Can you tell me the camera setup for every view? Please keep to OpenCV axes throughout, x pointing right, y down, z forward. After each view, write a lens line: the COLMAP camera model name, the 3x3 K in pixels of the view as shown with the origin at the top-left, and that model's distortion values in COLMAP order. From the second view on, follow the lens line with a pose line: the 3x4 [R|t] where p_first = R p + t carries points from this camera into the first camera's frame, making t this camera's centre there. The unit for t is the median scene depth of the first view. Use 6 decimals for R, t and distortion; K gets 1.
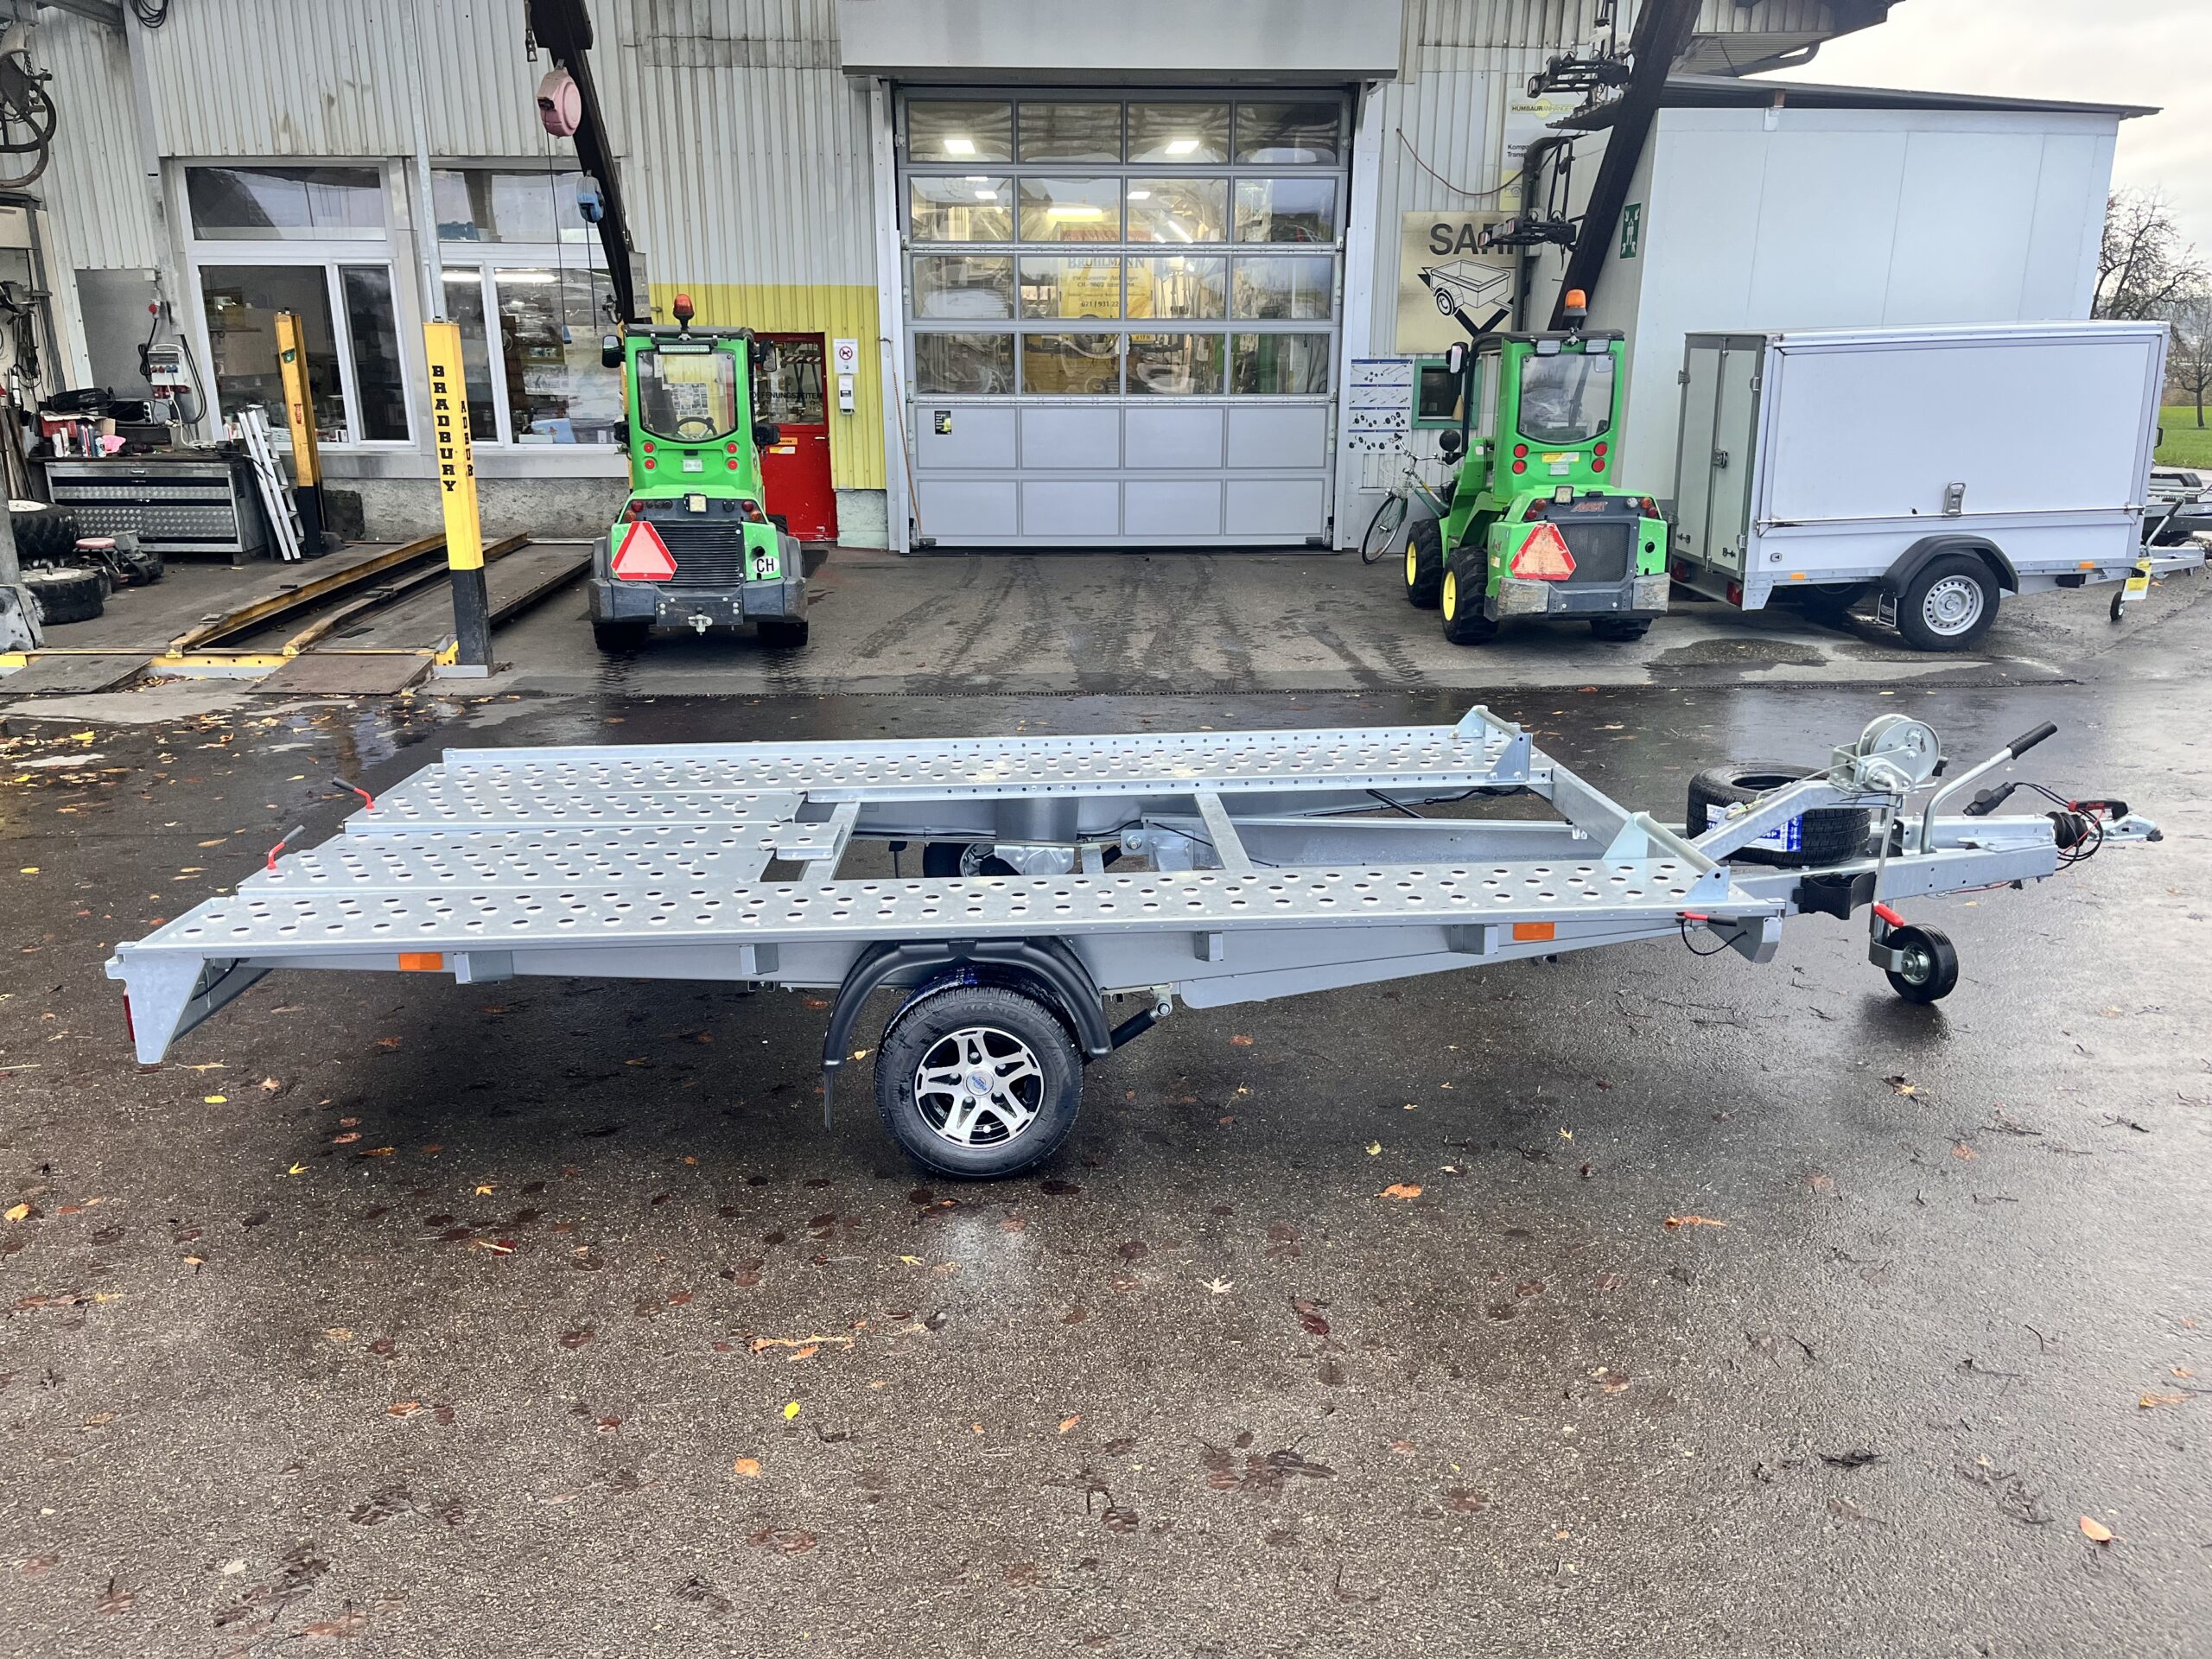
lens RADIAL K [[1662.9, 0, 1101.9], [0, 1662.9, 820.1], [0, 0, 1]] dist [0.075535, -0.101259]
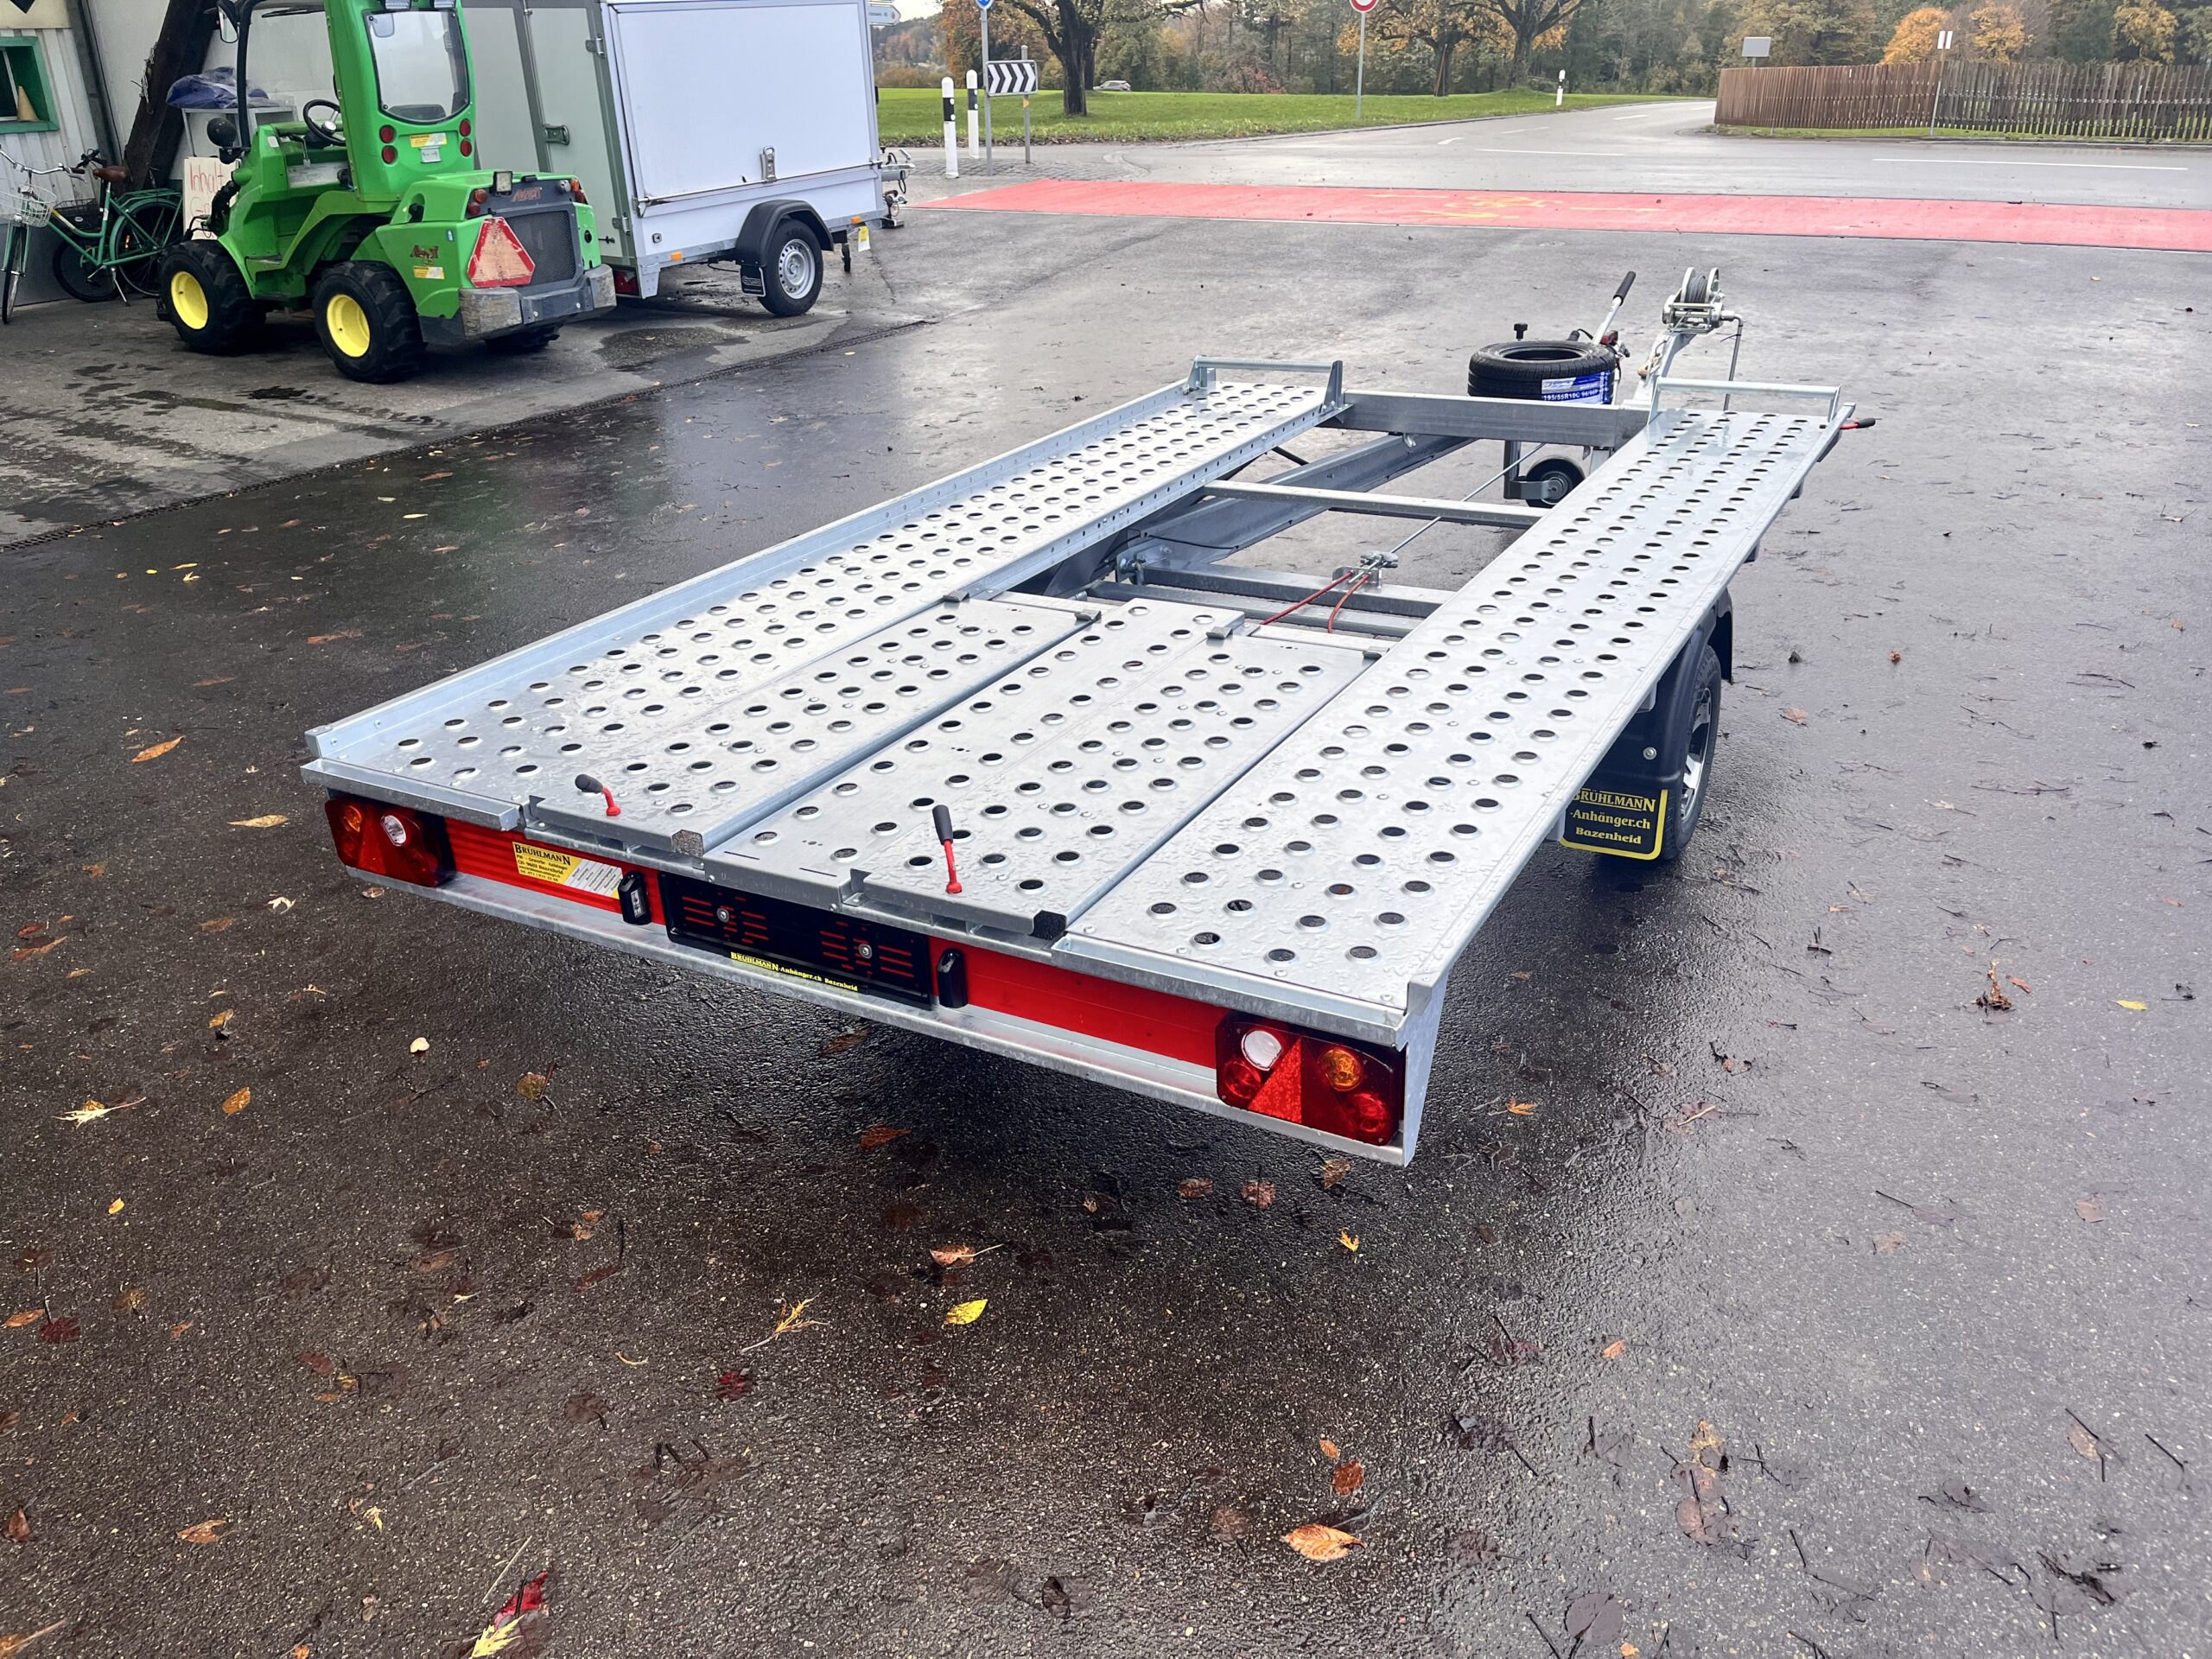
lens RADIAL K [[1662.9, 0, 1109.0], [0, 1662.9, 826.2], [0, 0, 1]] dist [0.075535, -0.101259]
pose [[0.524150, -0.369365, 0.767357, -0.303286], [0.243302, 0.928442, 0.280713, -0.045708], [-0.816132, 0.039564, 0.576510, 0.220084]]
